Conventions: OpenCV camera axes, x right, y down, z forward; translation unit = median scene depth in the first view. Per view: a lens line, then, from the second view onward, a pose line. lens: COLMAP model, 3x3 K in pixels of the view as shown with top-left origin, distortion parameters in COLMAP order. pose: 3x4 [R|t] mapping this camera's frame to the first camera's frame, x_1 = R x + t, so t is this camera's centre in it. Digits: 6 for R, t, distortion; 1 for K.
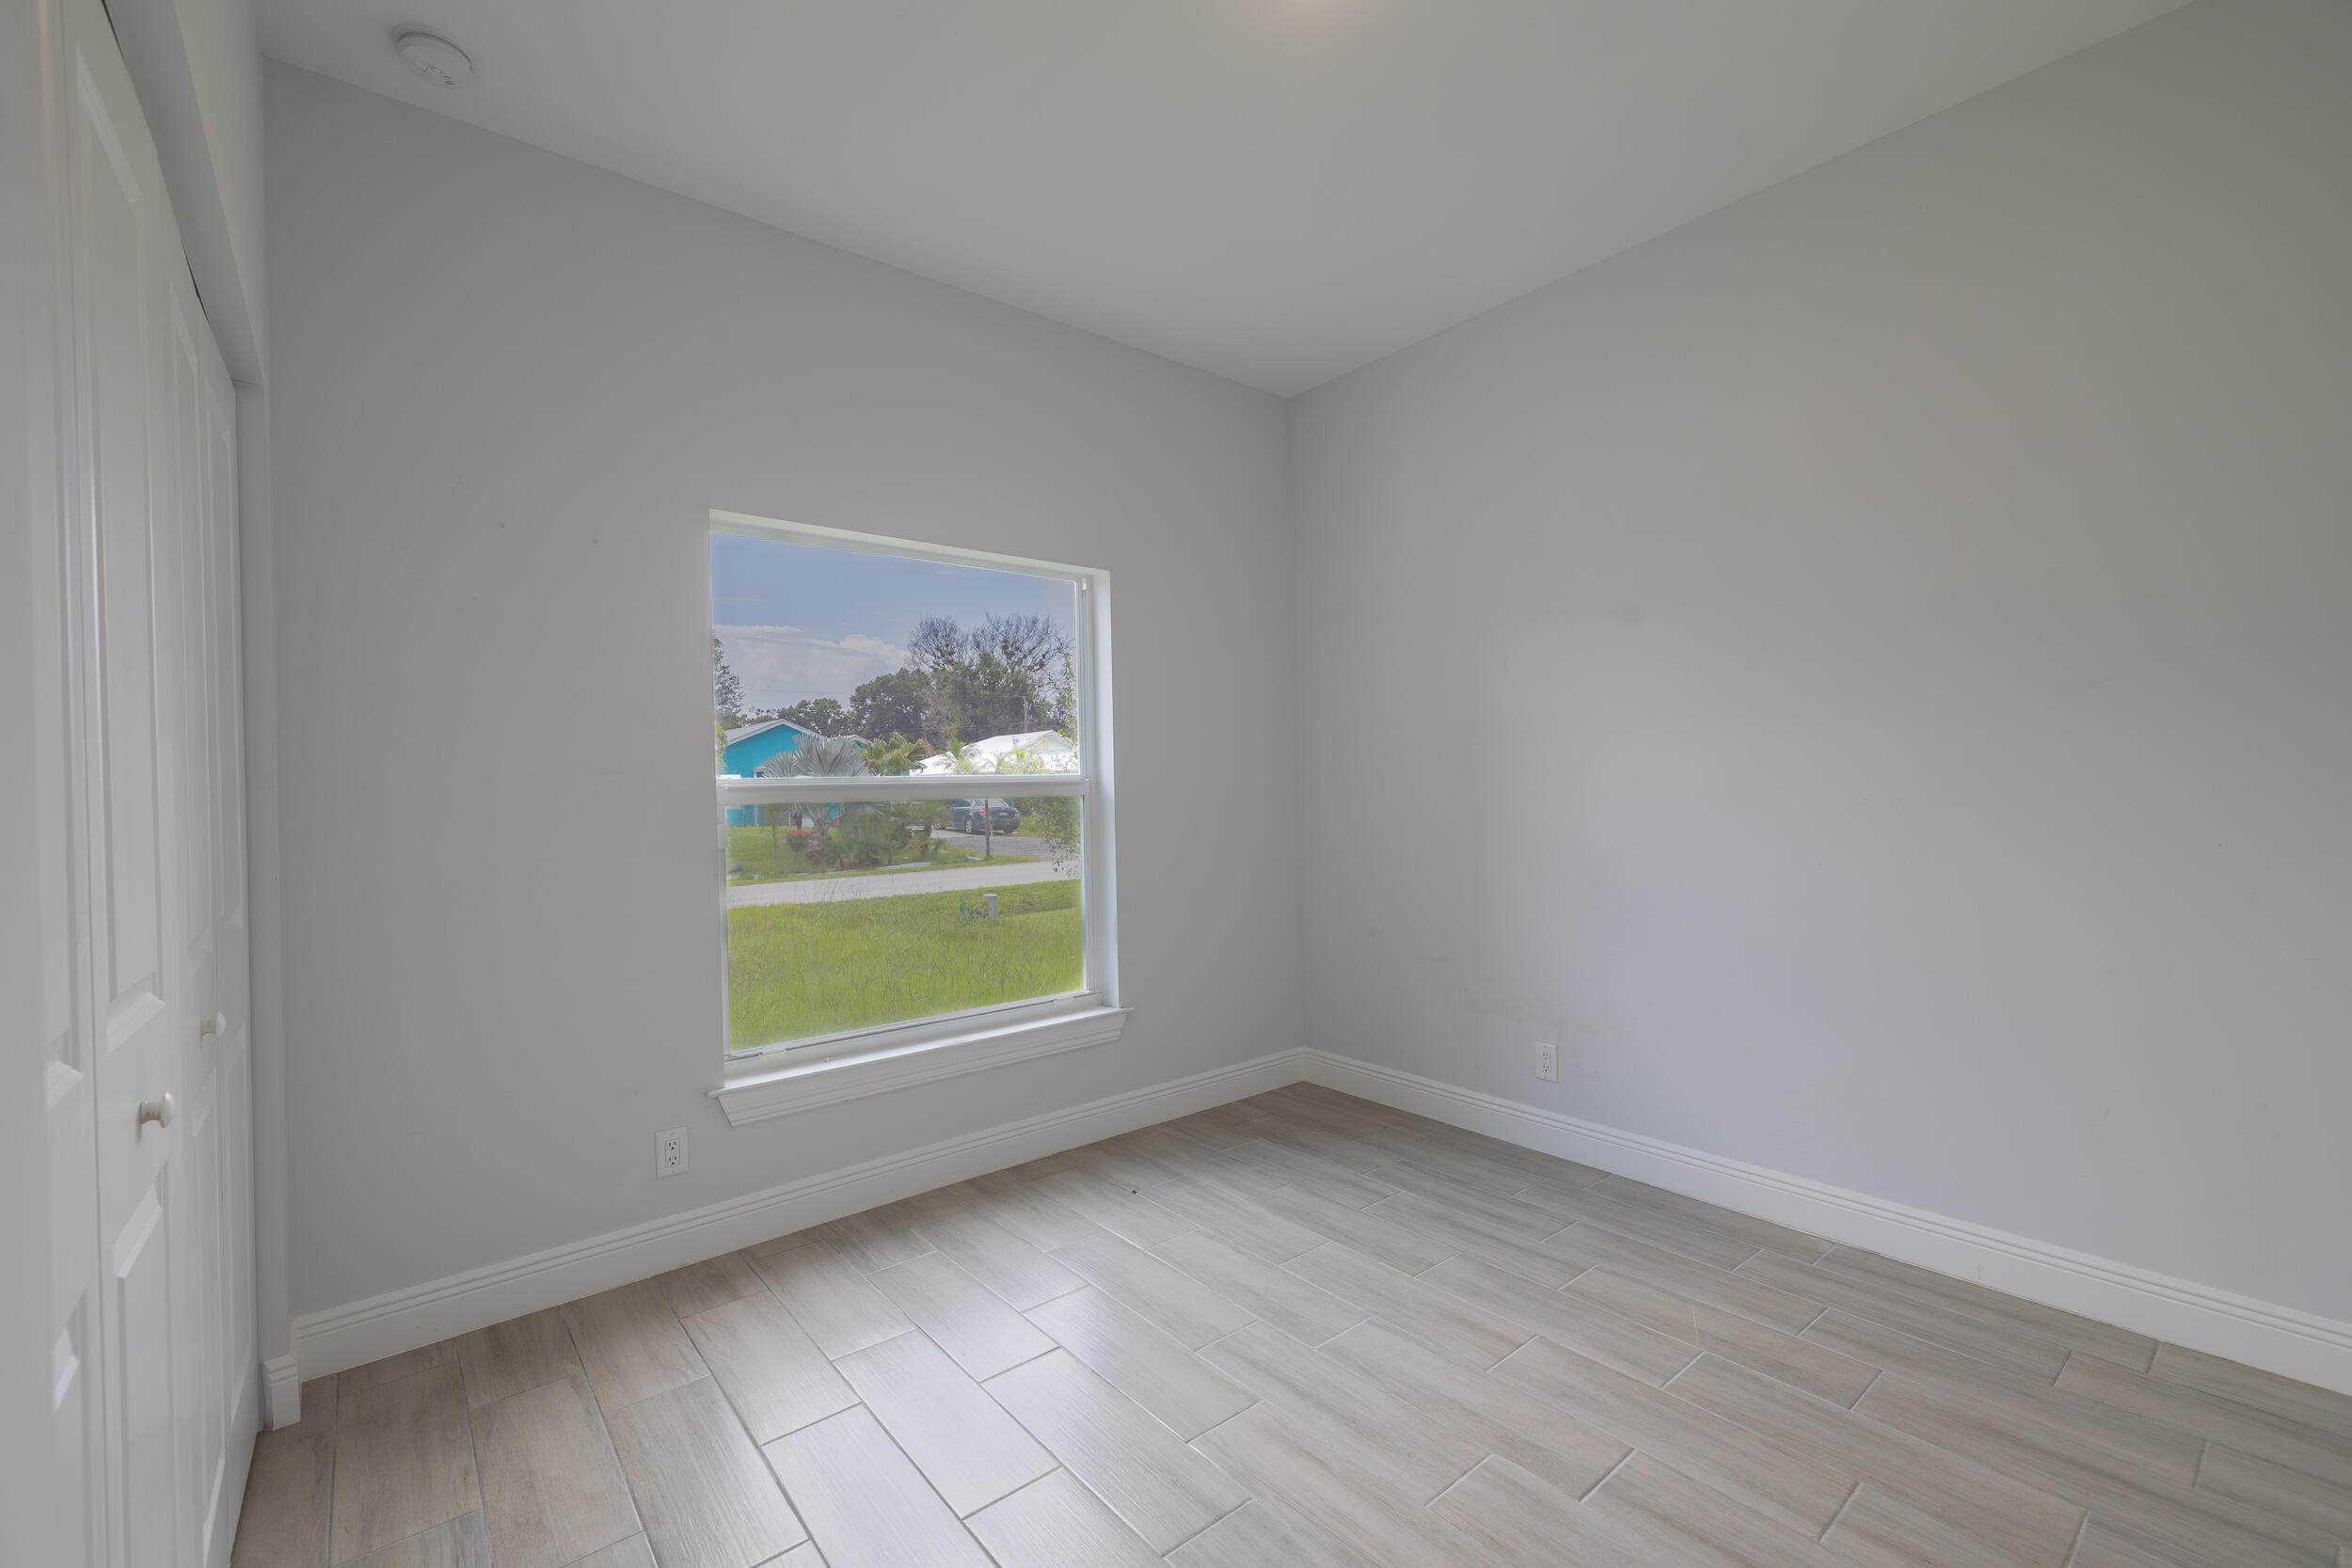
lens RADIAL K [[1011.6, 0, 1163.2], [0, 1011.6, 790.7], [0, 0, 1]] dist [0.002101, 0.000085]
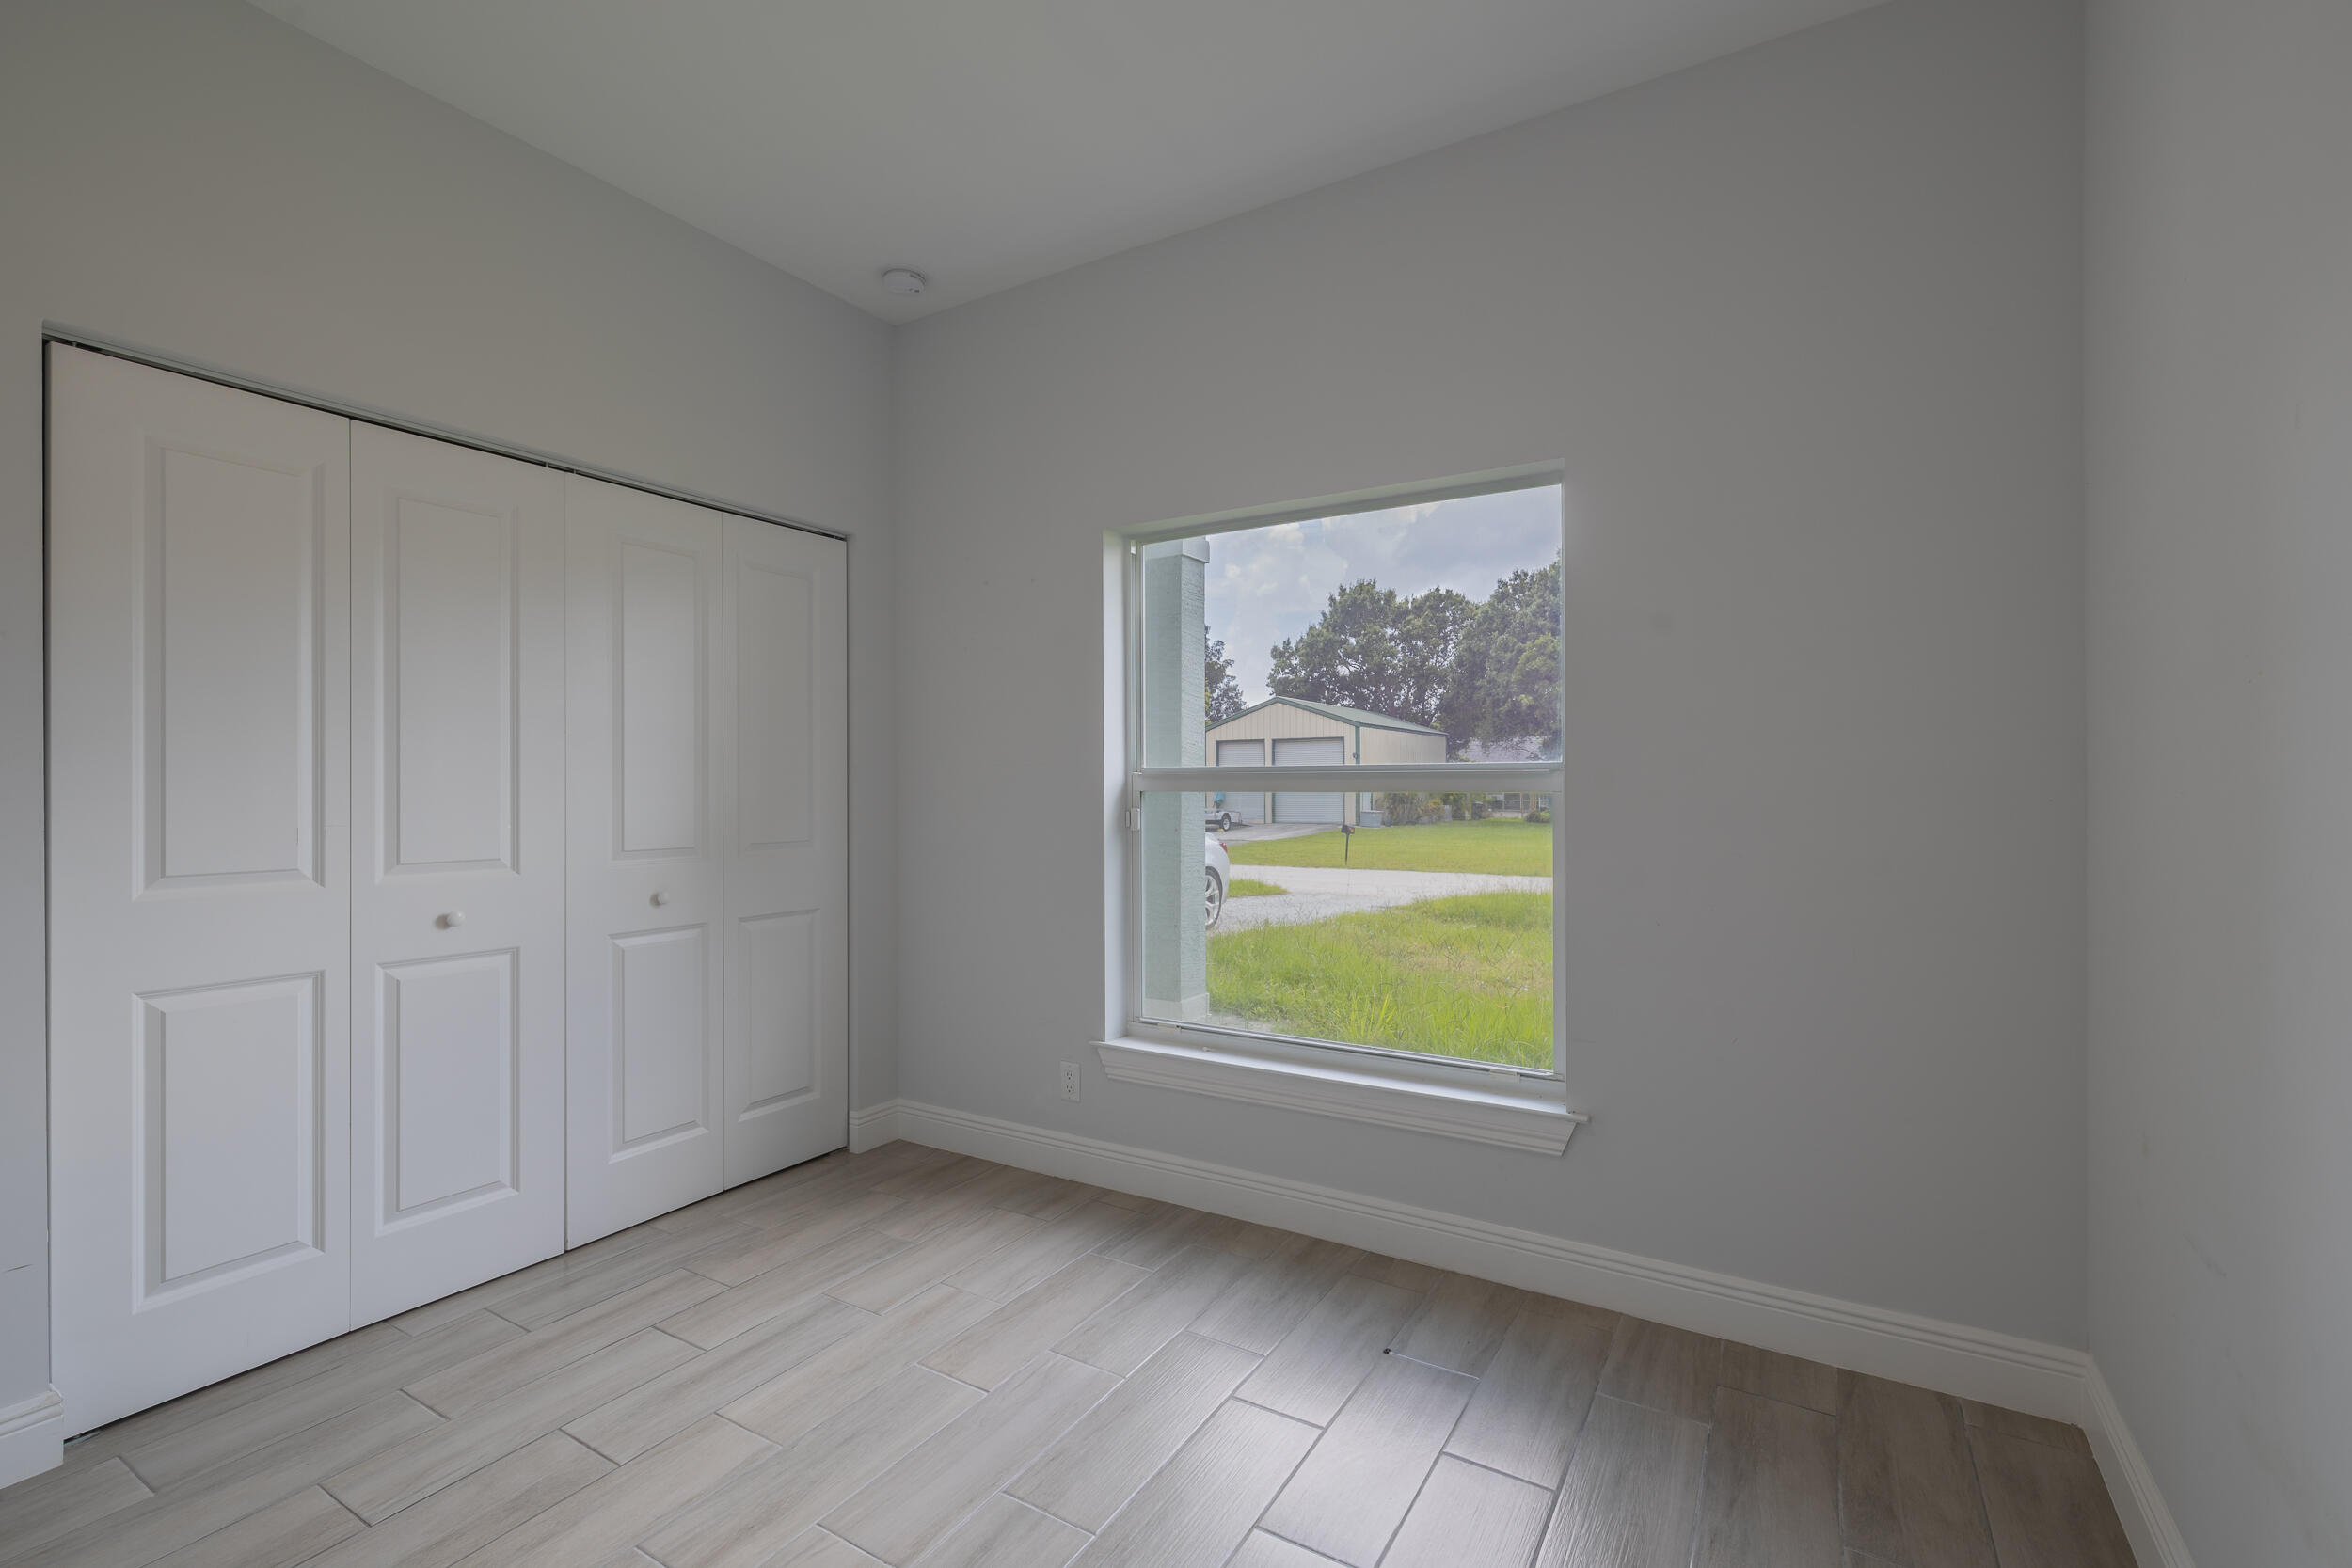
lens RADIAL K [[1011.6, 0, 1171.5], [0, 1011.6, 781.2], [0, 0, 1]] dist [0.002101, 0.000085]
pose [[0.329151, 0.009542, -0.944229, 0.586199], [-0.012048, 0.999910, 0.005905, -0.005533], [0.944200, 0.009432, 0.329236, 0.616622]]
